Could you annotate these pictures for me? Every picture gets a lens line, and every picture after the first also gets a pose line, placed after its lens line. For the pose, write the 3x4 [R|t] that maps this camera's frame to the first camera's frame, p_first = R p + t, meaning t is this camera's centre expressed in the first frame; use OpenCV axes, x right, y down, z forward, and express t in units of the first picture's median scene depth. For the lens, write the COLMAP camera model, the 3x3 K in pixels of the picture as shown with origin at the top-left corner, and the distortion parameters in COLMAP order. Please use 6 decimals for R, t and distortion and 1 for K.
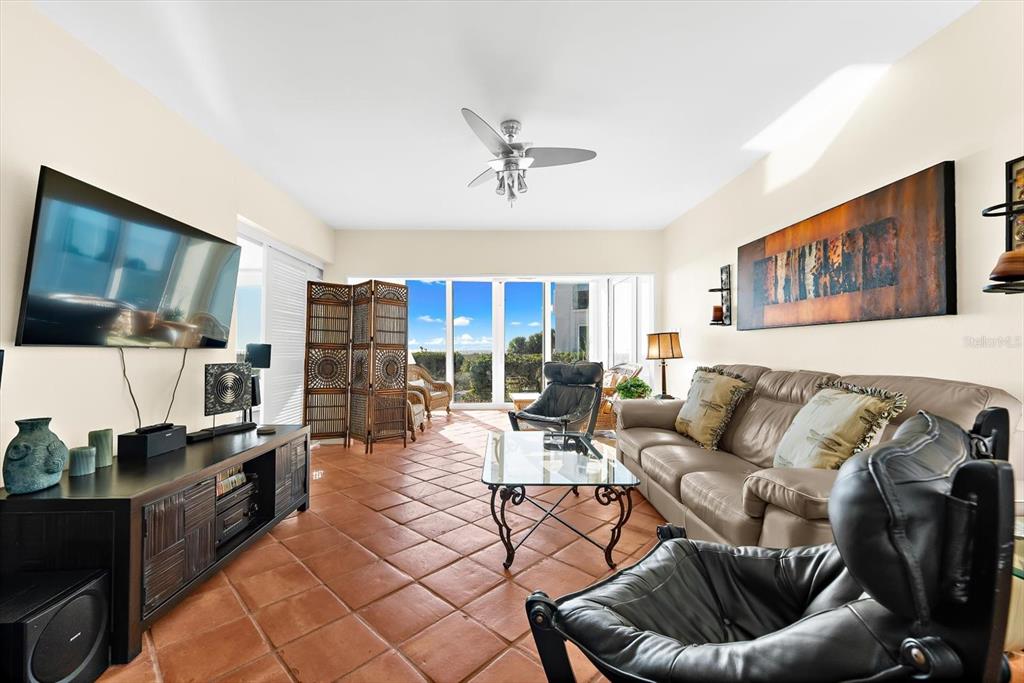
lens RADIAL K [[415.5, 0, 507.7], [0, 415.5, 344.0], [0, 0, 1]] dist [0.004695, 0.000007]
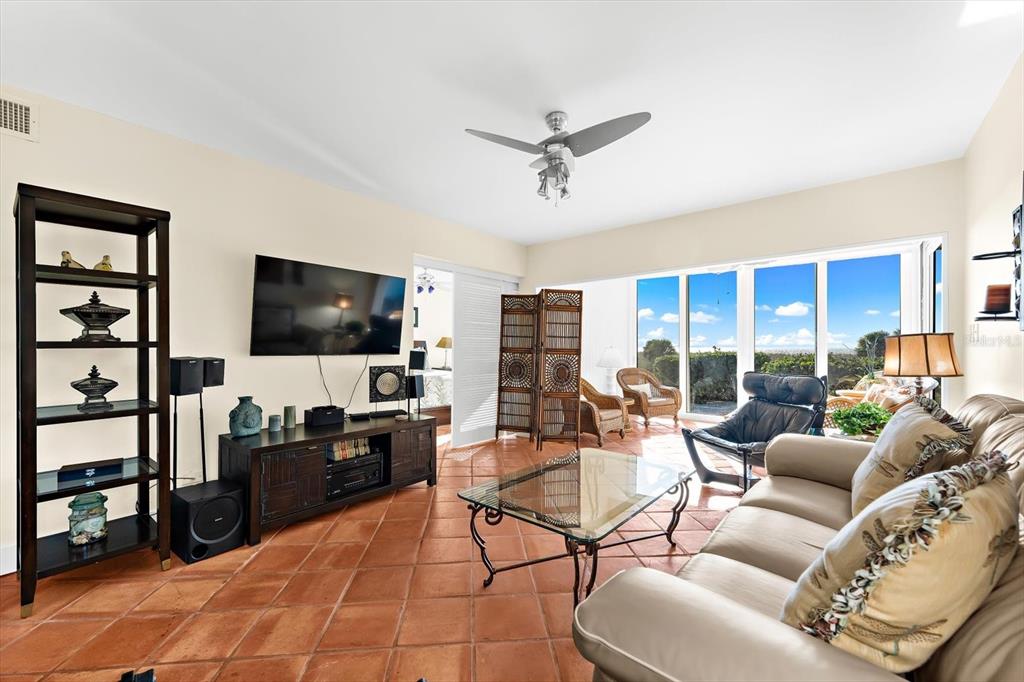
lens RADIAL K [[415.5, 0, 507.7], [0, 415.5, 343.5], [0, 0, 1]] dist [0.004695, 0.000007]
pose [[0.749717, -0.003687, -0.661748, 0.319806], [0.006593, 0.999976, 0.001898, -0.016700], [0.661725, -0.005786, 0.749724, 0.139018]]
